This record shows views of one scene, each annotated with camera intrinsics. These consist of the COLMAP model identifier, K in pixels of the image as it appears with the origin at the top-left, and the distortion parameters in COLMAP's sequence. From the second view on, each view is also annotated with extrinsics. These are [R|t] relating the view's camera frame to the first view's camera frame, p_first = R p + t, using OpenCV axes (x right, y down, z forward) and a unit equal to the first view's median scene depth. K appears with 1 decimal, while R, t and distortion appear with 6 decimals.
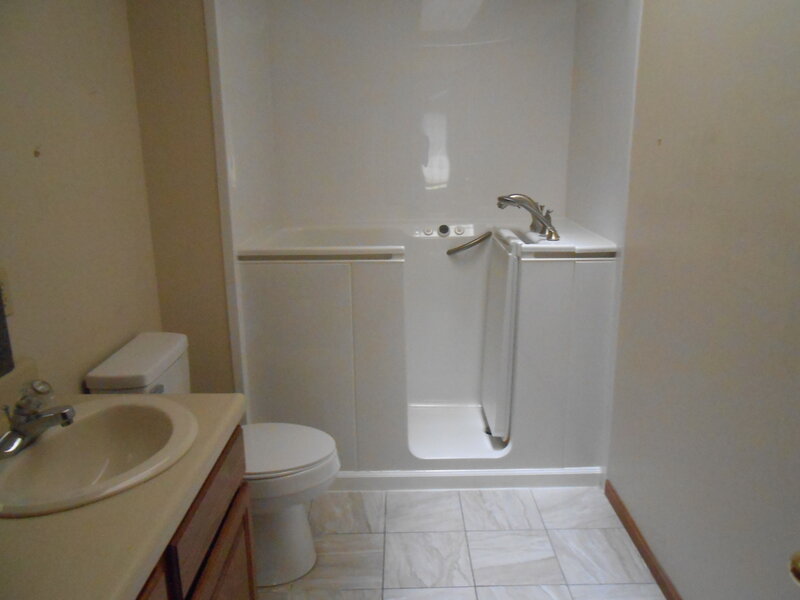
lens RADIAL K [[629.7, 0, 397.3], [0, 629.7, 306.9], [0, 0, 1]] dist [-0.033971, 0.056967]
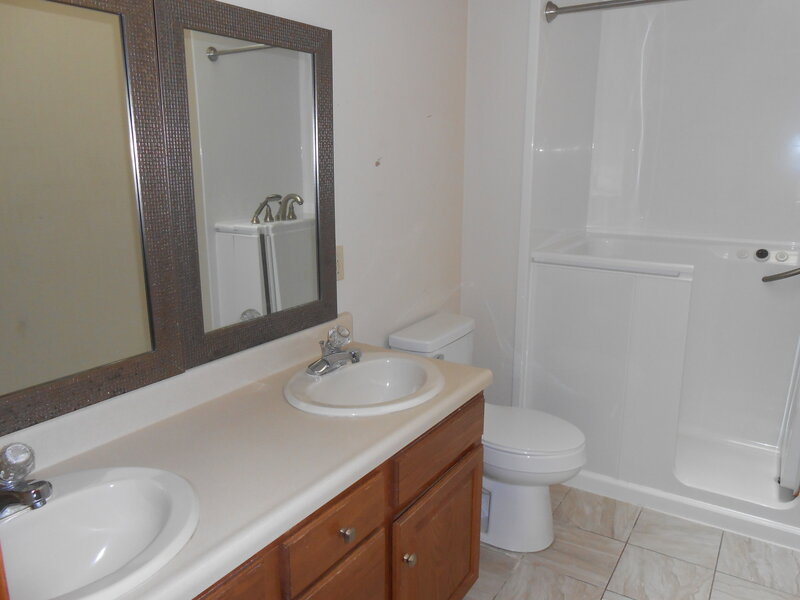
lens RADIAL K [[629.7, 0, 403.2], [0, 629.7, 298.4], [0, 0, 1]] dist [-0.033971, 0.056967]
pose [[0.847397, 0.137110, -0.512951, 0.136329], [-0.149560, 0.988603, 0.017175, 0.006295], [0.509460, 0.062163, 0.858246, -0.074891]]
